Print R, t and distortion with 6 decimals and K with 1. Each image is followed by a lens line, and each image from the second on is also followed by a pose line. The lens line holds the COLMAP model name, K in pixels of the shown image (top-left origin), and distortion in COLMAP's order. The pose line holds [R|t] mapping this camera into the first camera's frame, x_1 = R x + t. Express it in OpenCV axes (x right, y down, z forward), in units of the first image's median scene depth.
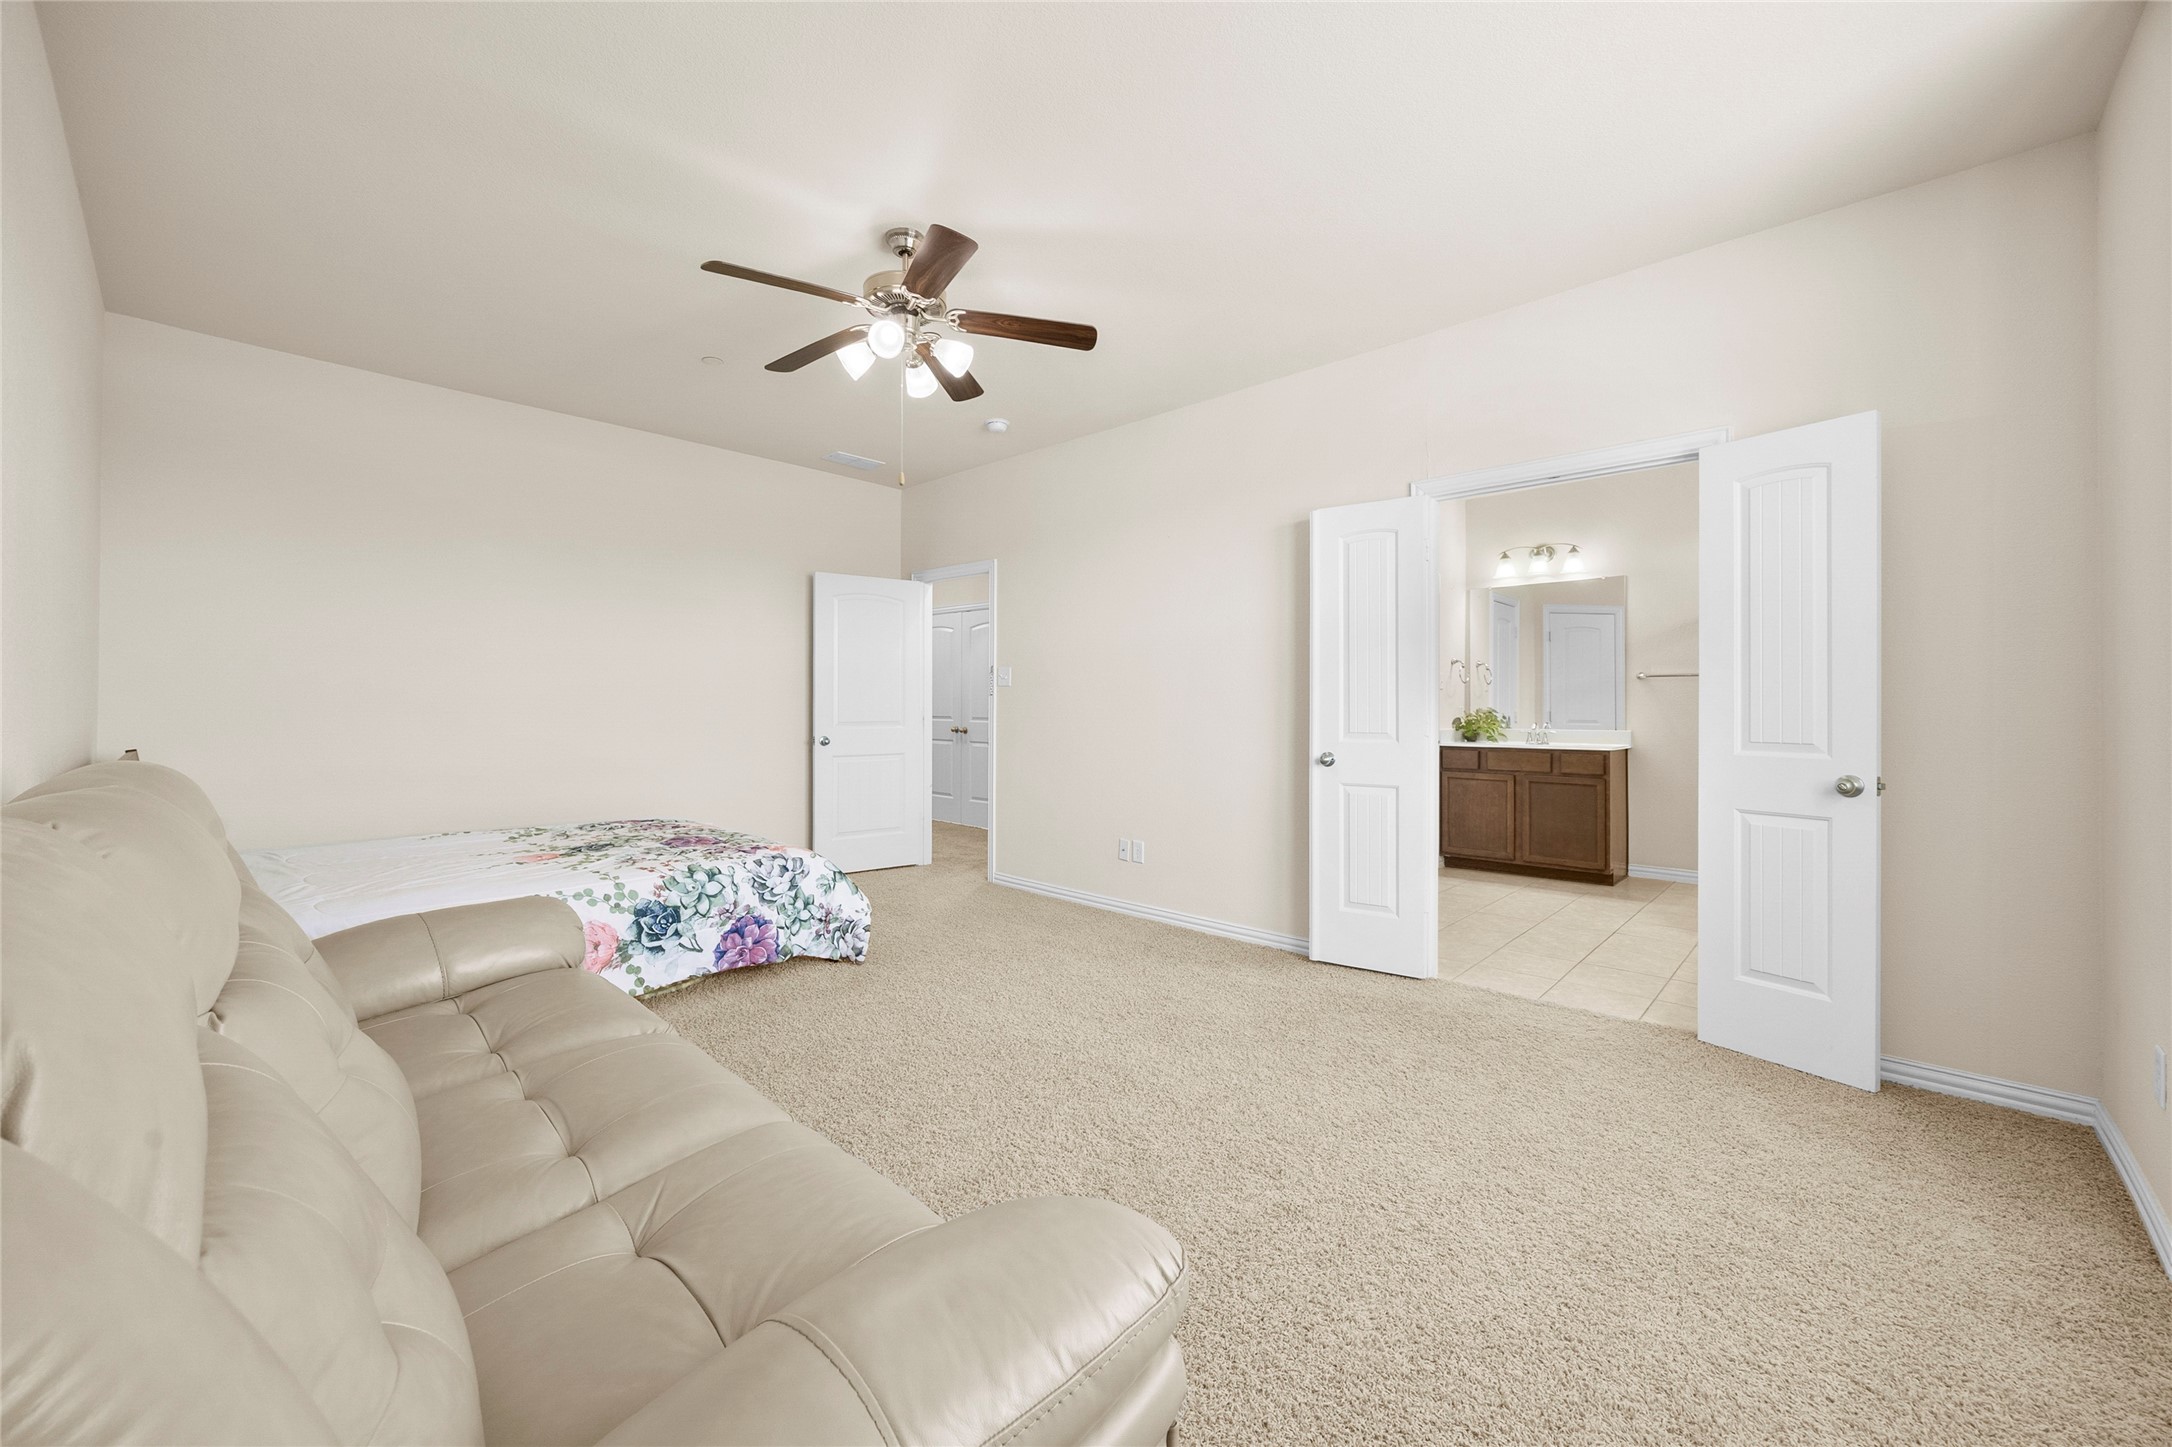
lens RADIAL K [[836.0, 0, 1073.9], [0, 836.0, 698.6], [0, 0, 1]] dist [-0.003029, 0.000381]
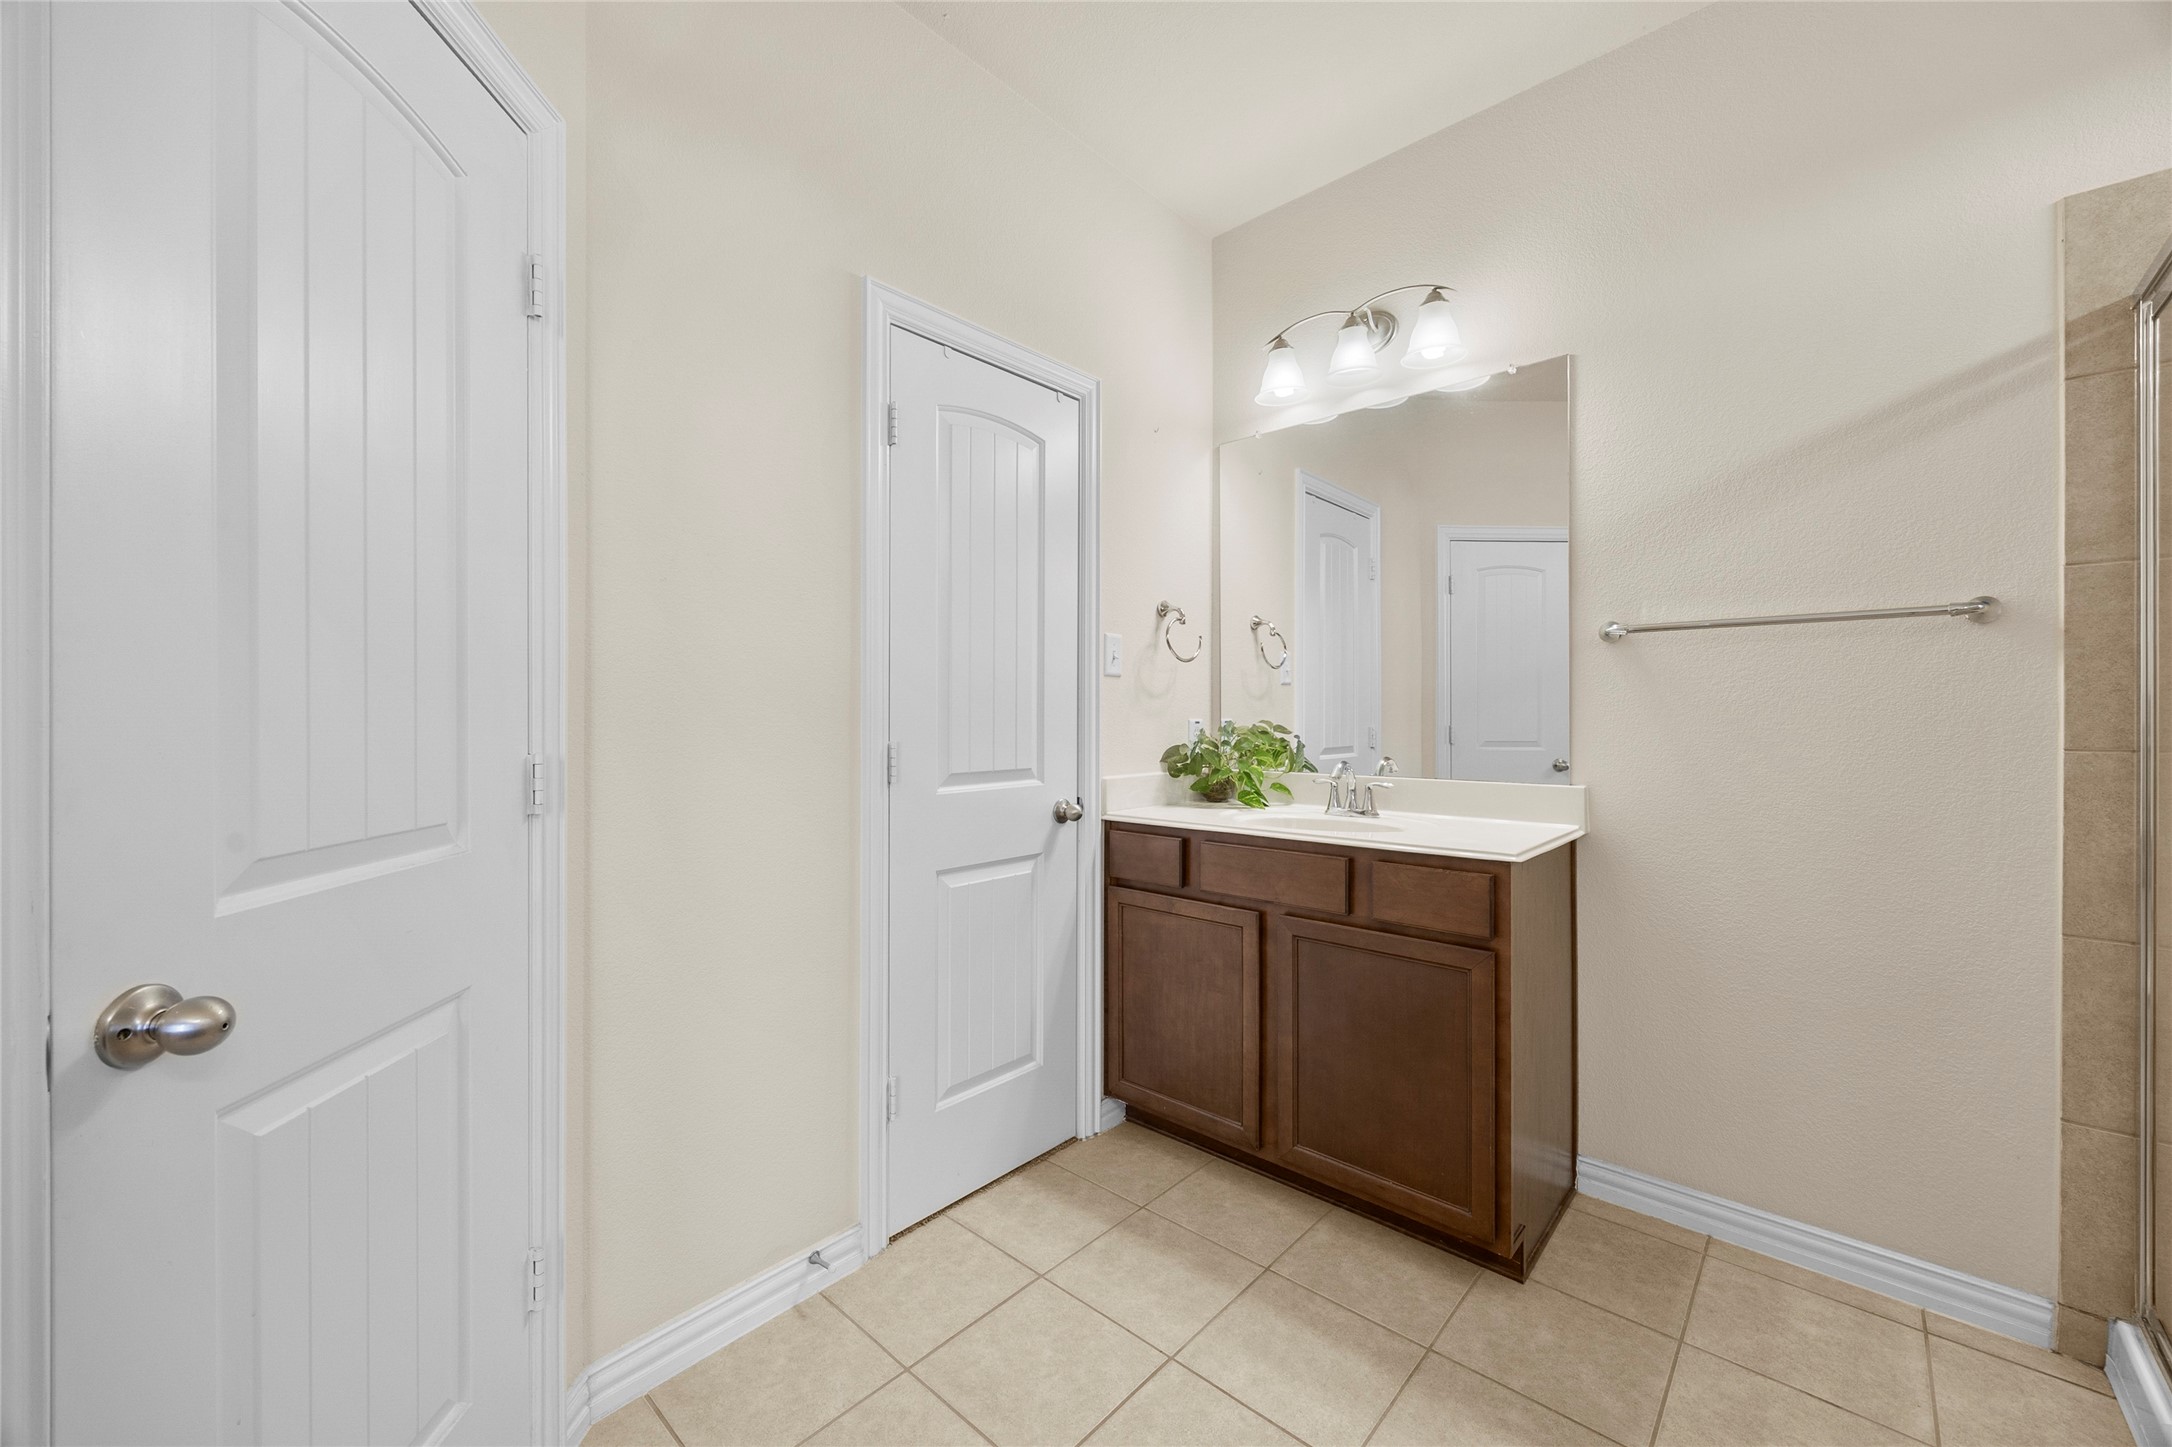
lens RADIAL K [[836.0, 0, 1075.6], [0, 836.0, 718.3], [0, 0, 1]] dist [-0.003029, 0.000381]
pose [[0.999905, -0.005844, 0.012517, 0.388669], [0.005675, 0.999893, 0.013445, 0.002866], [-0.012594, -0.013373, 0.999831, 0.563969]]
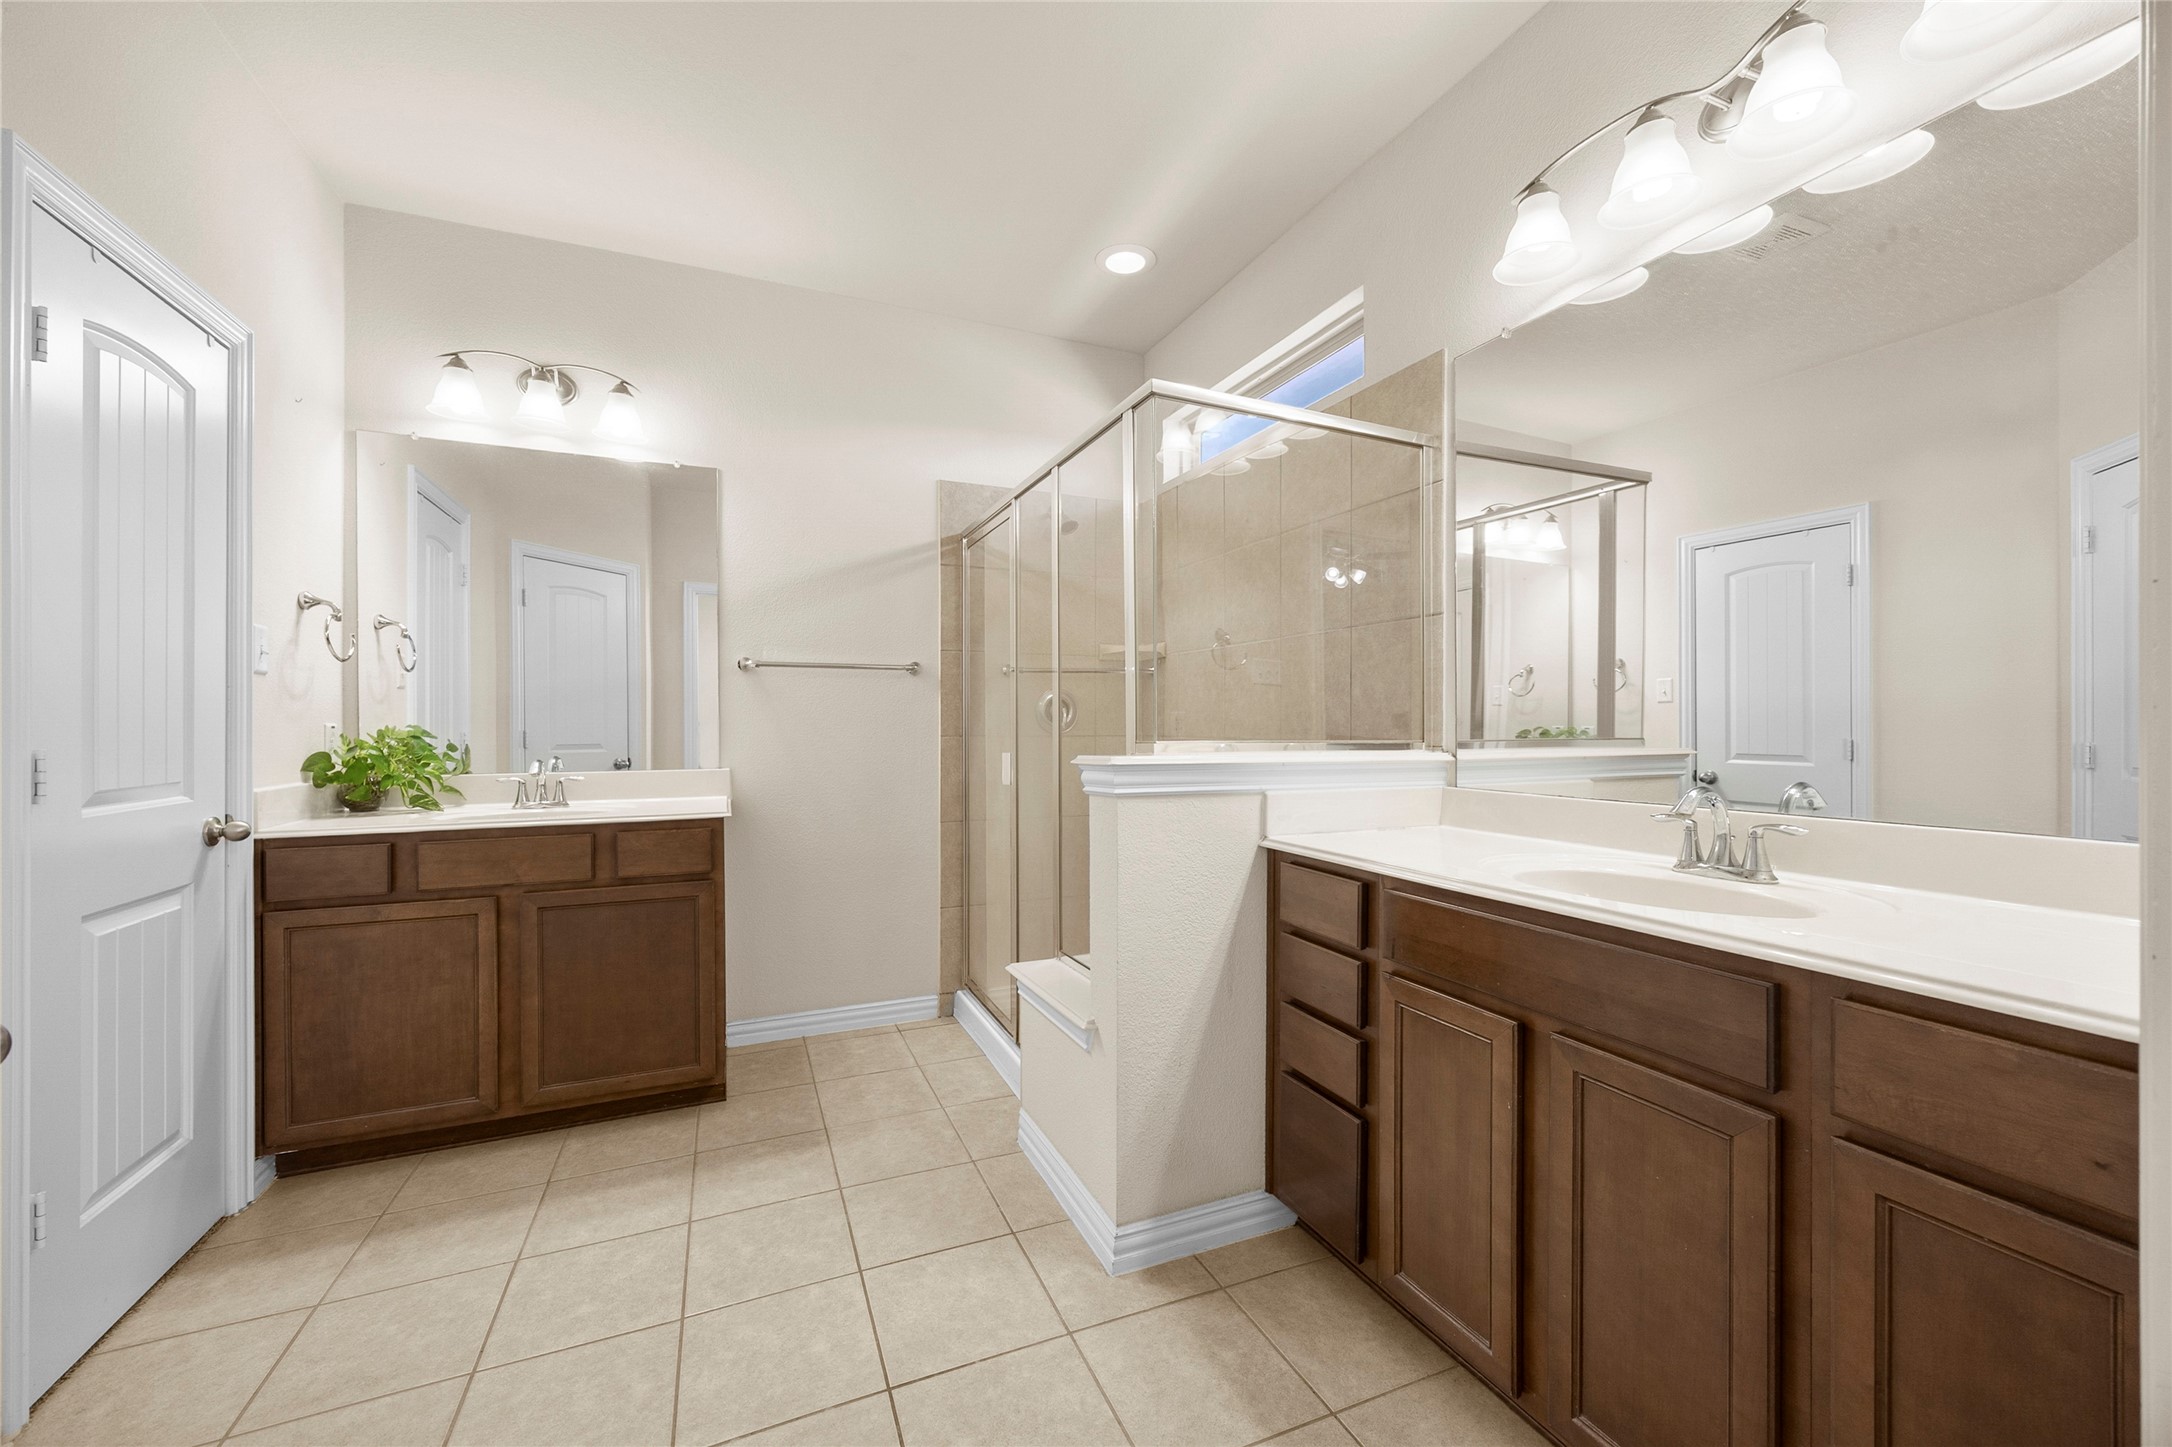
lens RADIAL K [[836.0, 0, 1087.4], [0, 836.0, 729.9], [0, 0, 1]] dist [-0.003029, 0.000381]
pose [[0.390336, -0.013283, 0.920577, 0.239338], [-0.005827, 0.999840, 0.016898, 0.003584], [-0.920654, -0.011960, 0.390197, 0.515289]]
